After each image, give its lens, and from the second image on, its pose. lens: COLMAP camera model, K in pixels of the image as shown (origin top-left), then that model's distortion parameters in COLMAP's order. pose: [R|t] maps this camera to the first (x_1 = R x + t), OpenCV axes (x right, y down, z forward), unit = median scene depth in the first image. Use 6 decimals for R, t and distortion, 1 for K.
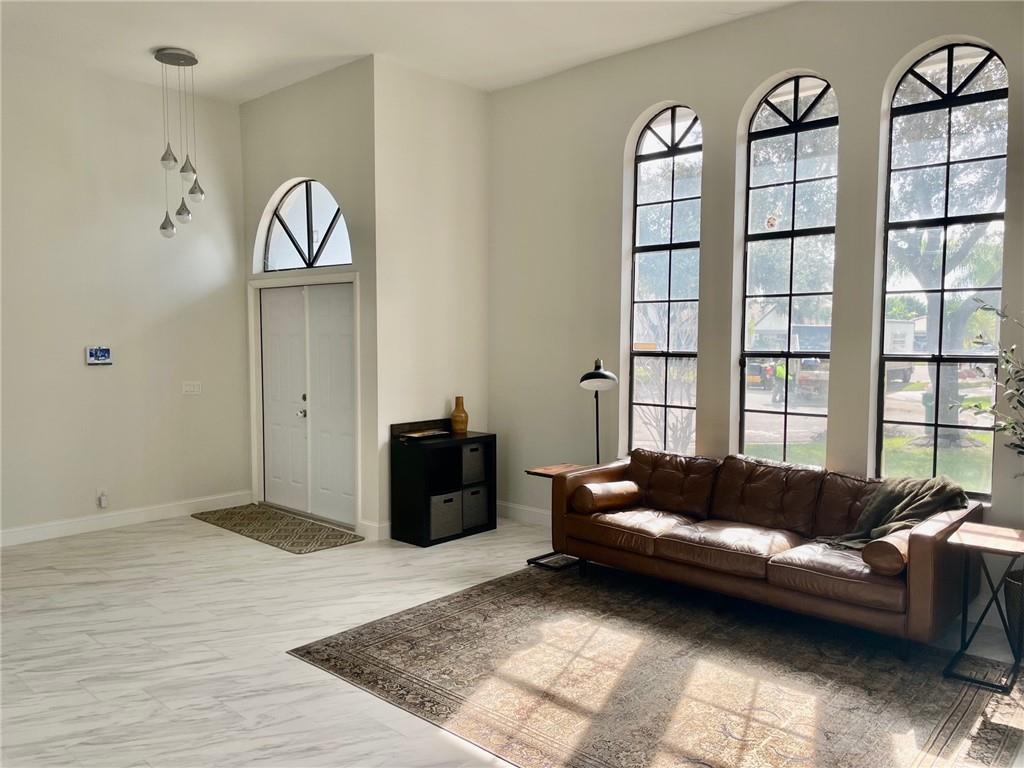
lens RADIAL K [[769.2, 0, 513.3], [0, 769.2, 397.8], [0, 0, 1]] dist [0.113974, -0.143073]
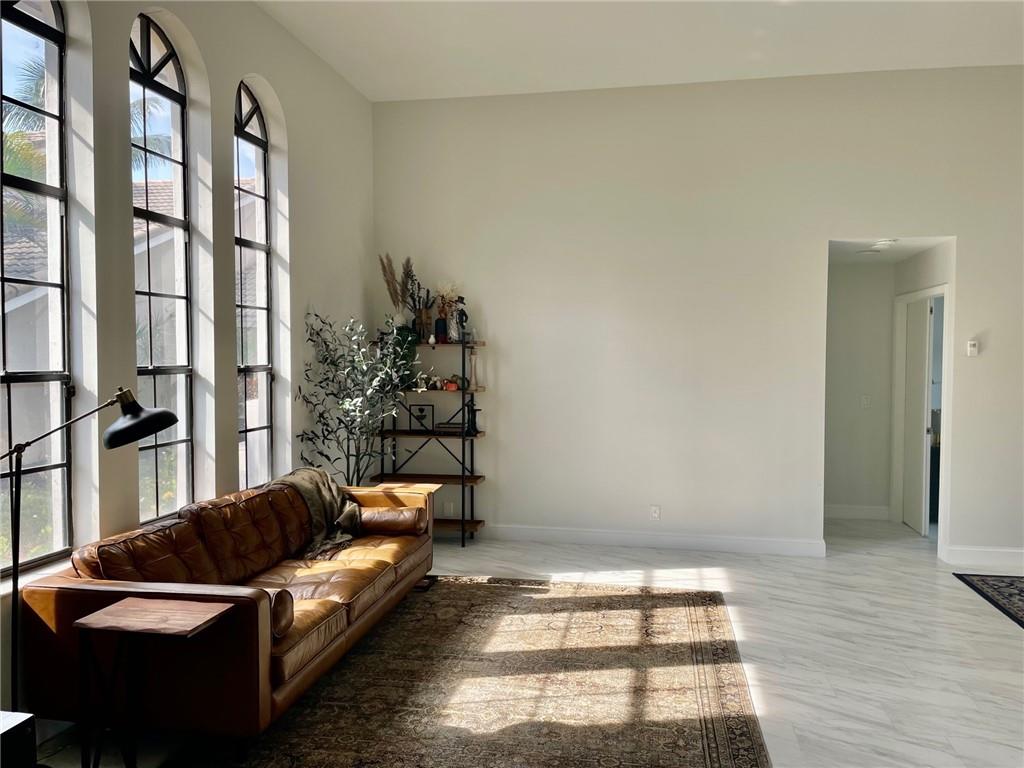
lens RADIAL K [[769.2, 0, 513.3], [0, 769.2, 397.8], [0, 0, 1]] dist [0.113974, -0.143073]
pose [[-0.519846, -0.049551, 0.852822, -0.716853], [0.061804, 0.993519, 0.095399, -0.115613], [-0.852021, 0.102301, -0.513414, 1.577589]]
